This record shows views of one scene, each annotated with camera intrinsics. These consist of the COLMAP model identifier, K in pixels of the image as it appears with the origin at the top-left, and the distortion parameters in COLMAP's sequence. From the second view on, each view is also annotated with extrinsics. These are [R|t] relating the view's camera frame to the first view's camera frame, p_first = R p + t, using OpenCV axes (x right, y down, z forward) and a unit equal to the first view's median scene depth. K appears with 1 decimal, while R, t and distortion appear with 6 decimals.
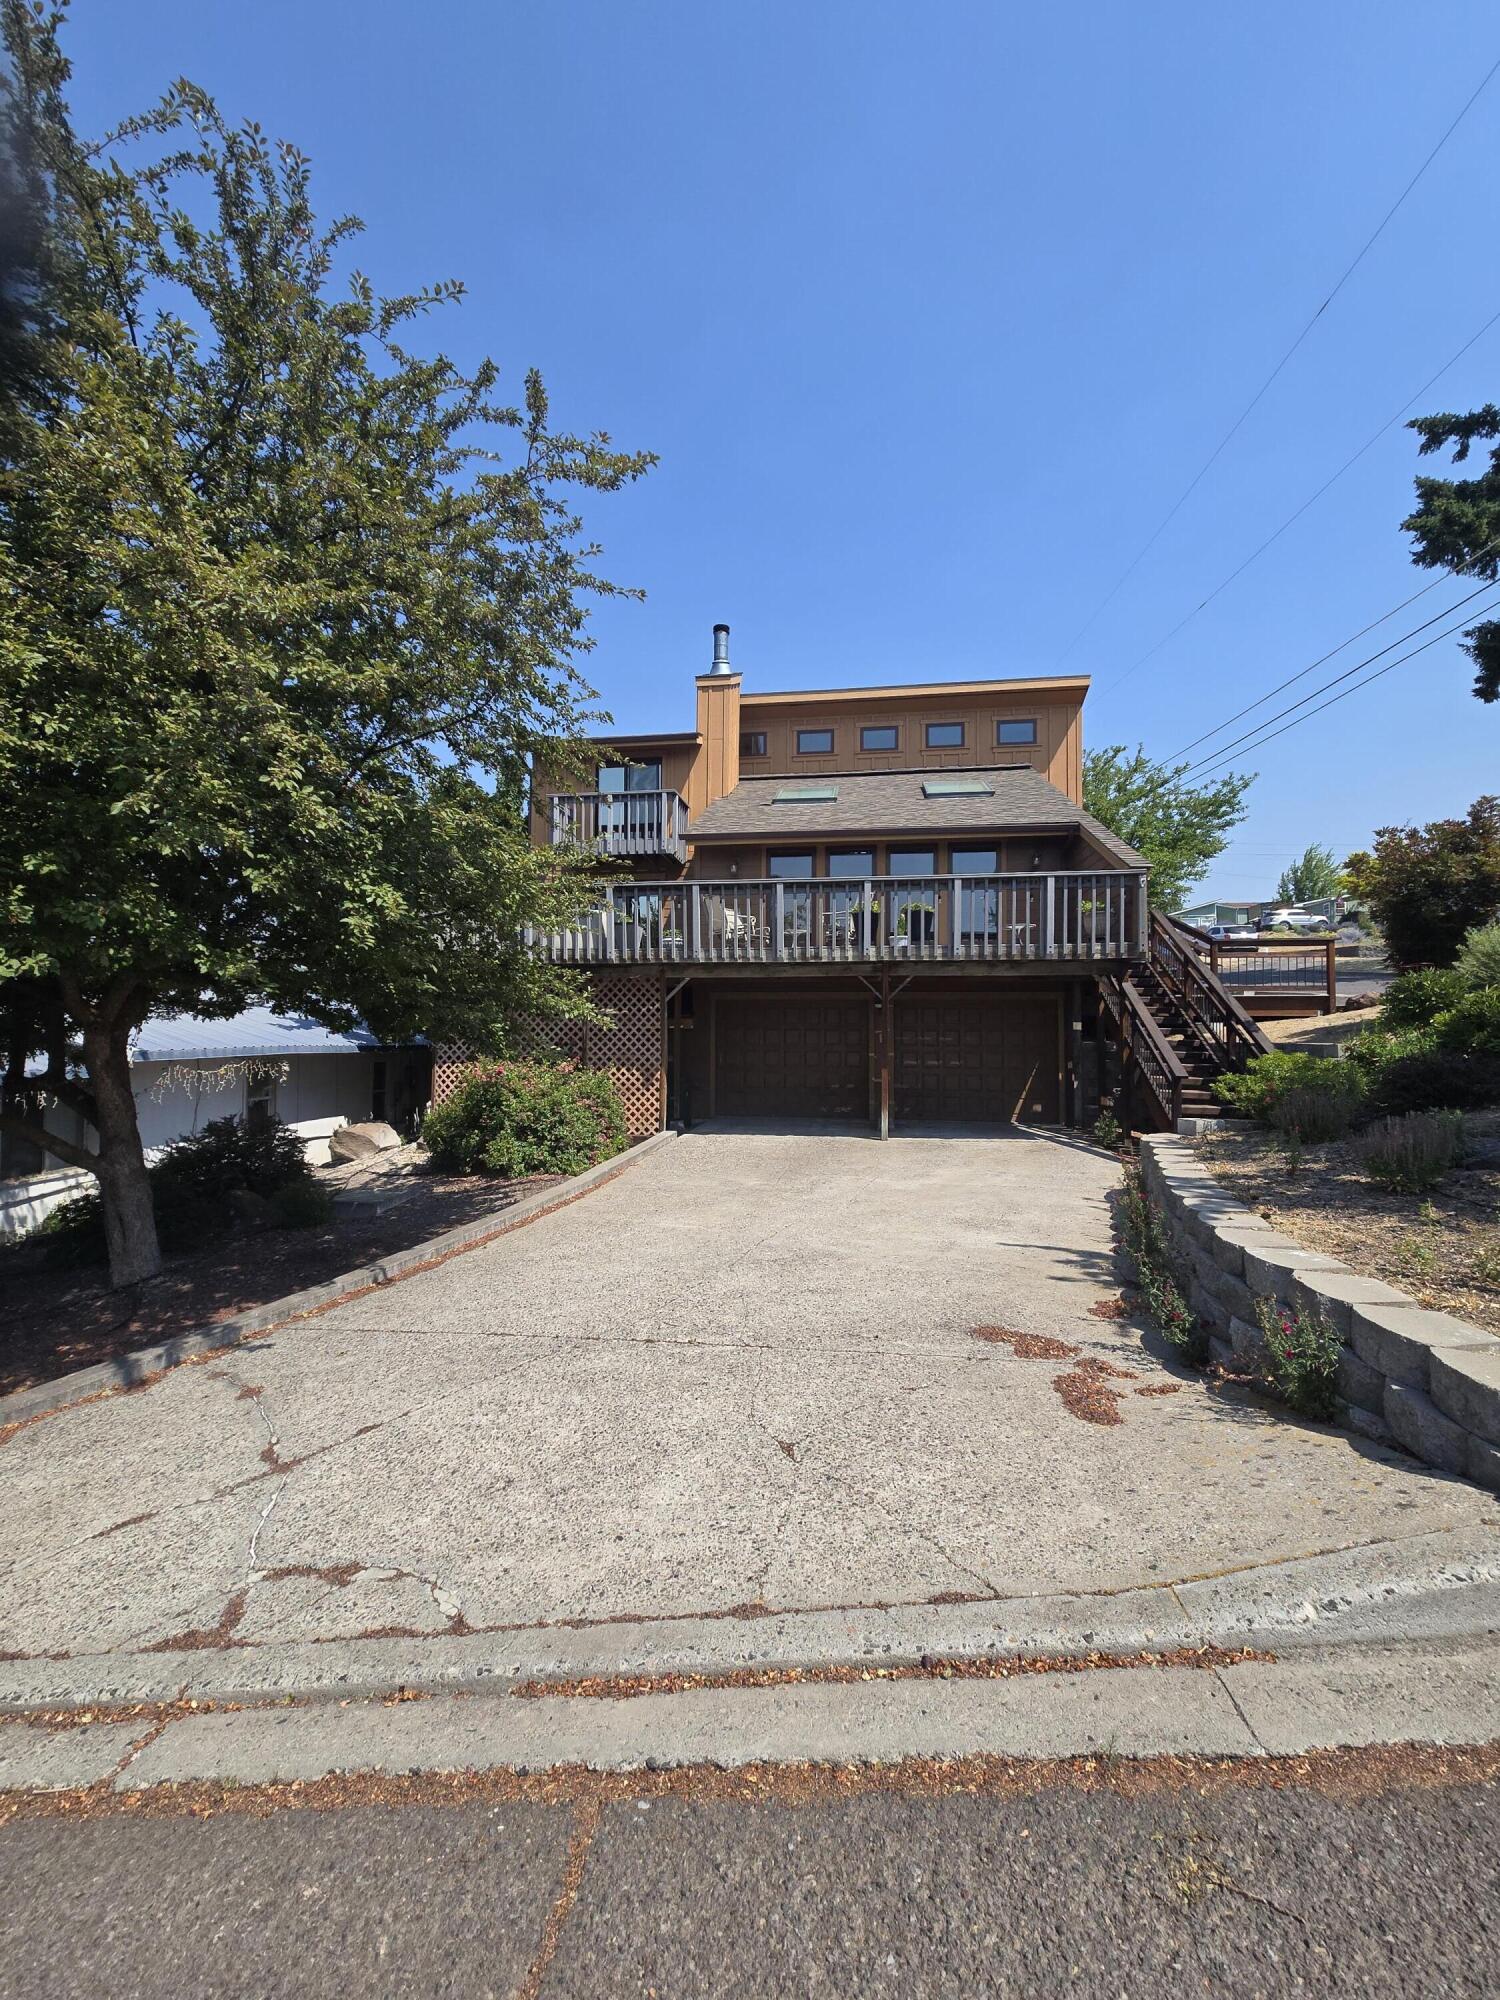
lens RADIAL K [[802.8, 0, 754.4], [0, 802.8, 1013.1], [0, 0, 1]] dist [-0.000130, 0.000008]
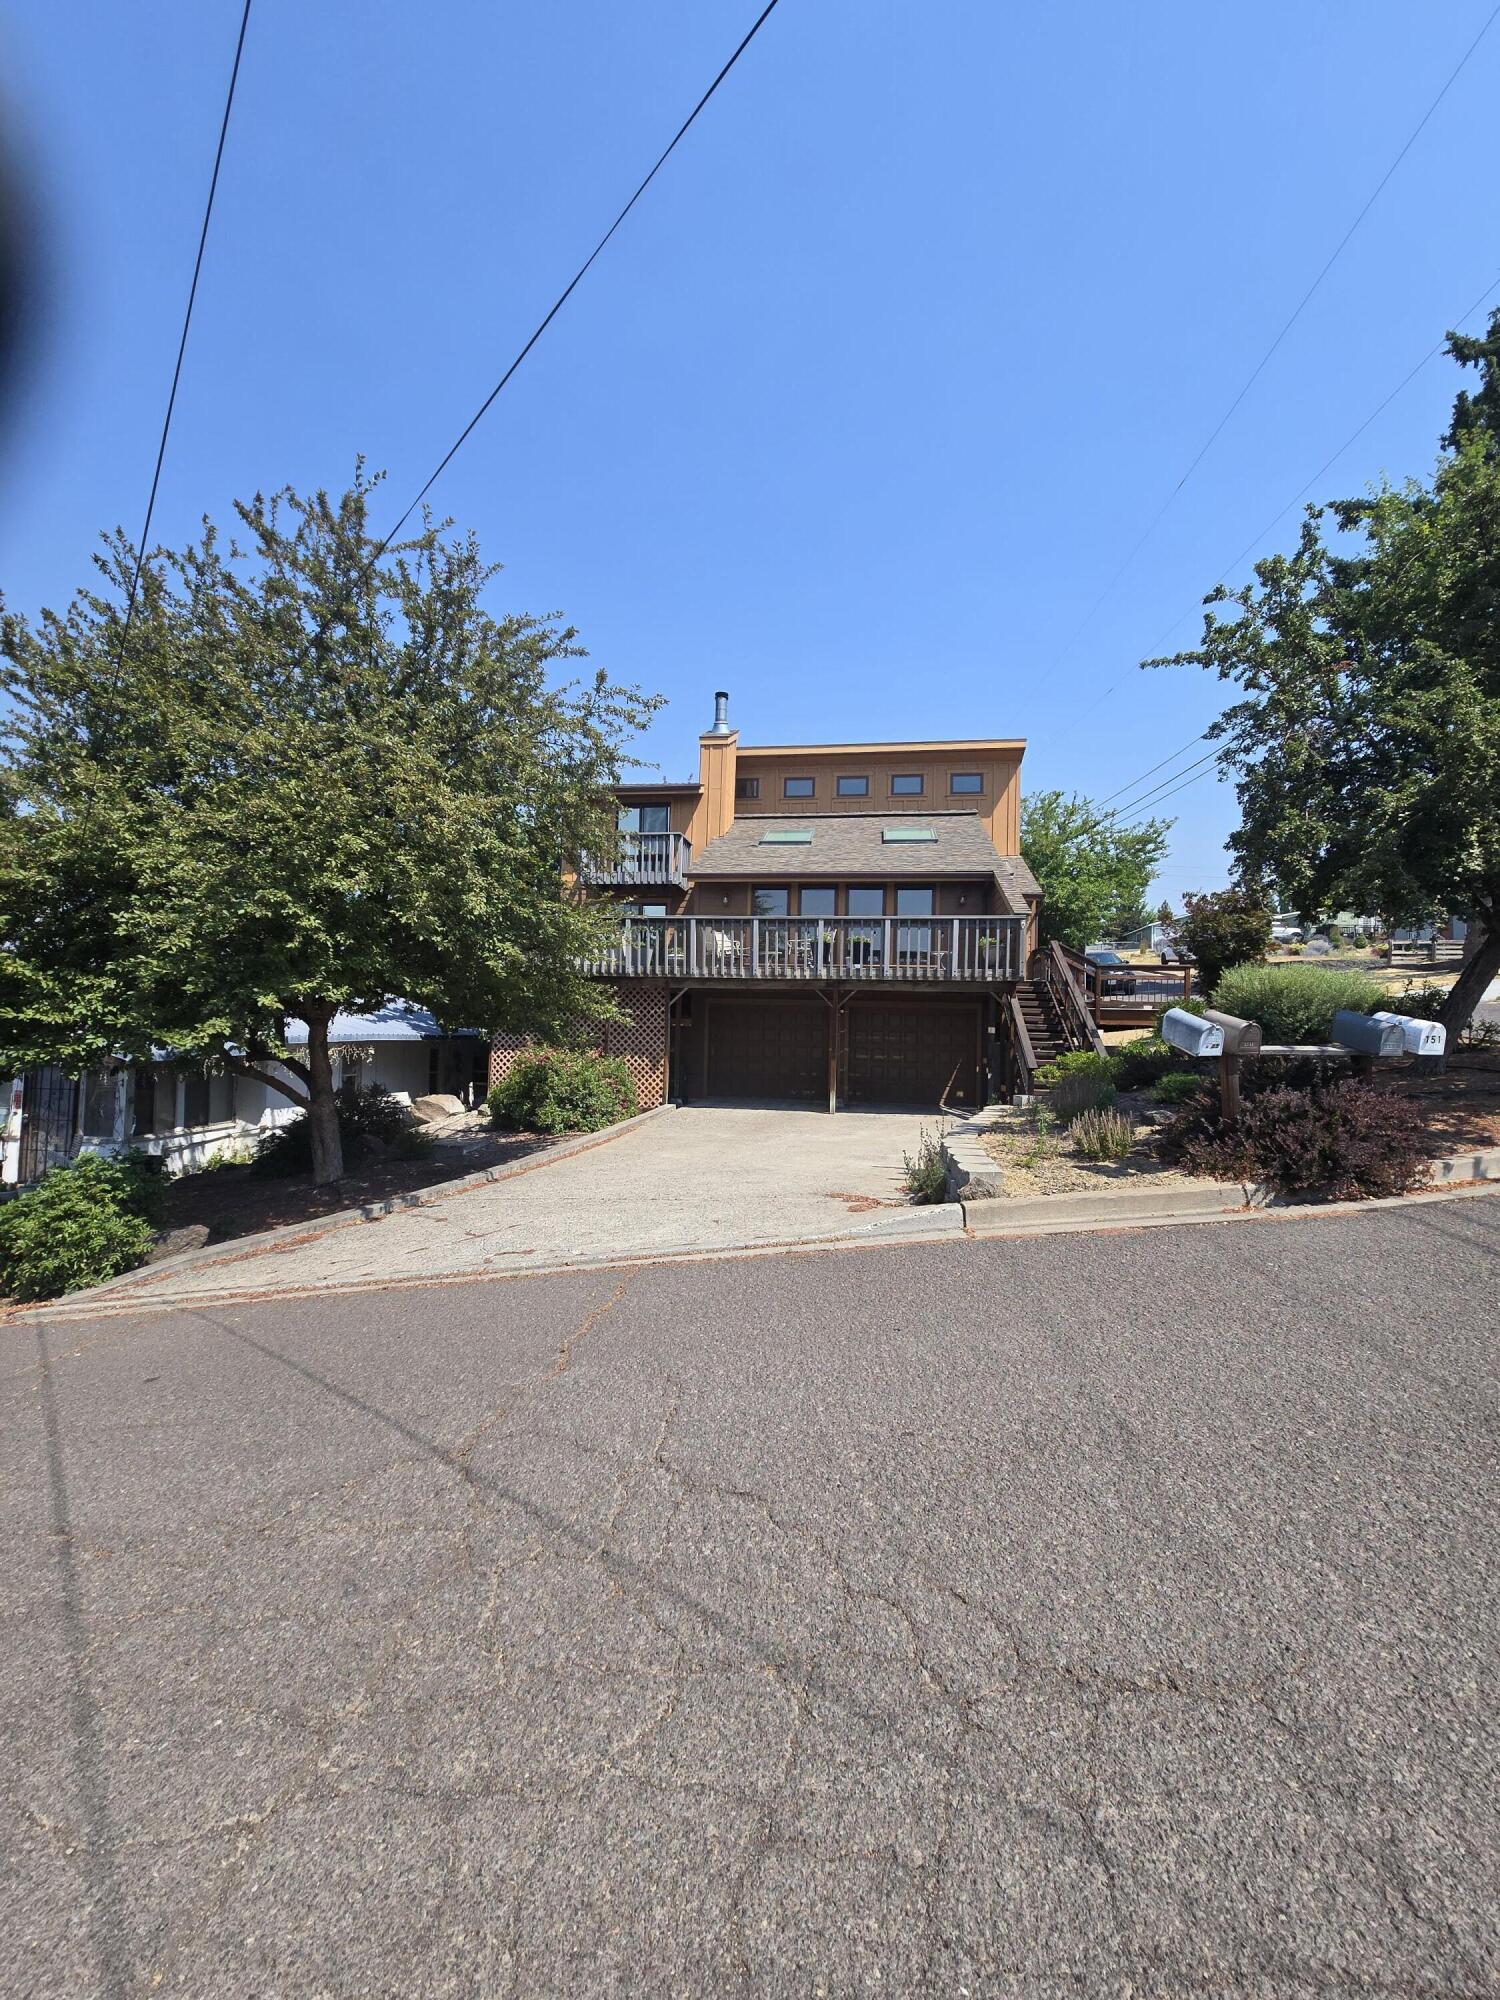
lens RADIAL K [[808.7, 0, 747.5], [0, 808.7, 1009.9], [0, 0, 1]] dist [-0.001375, 0.000190]
pose [[0.999687, 0.017921, -0.017439, 0.053375], [-0.017896, 0.999839, 0.001589, -0.016085], [0.017465, -0.001276, 0.999847, -0.419051]]
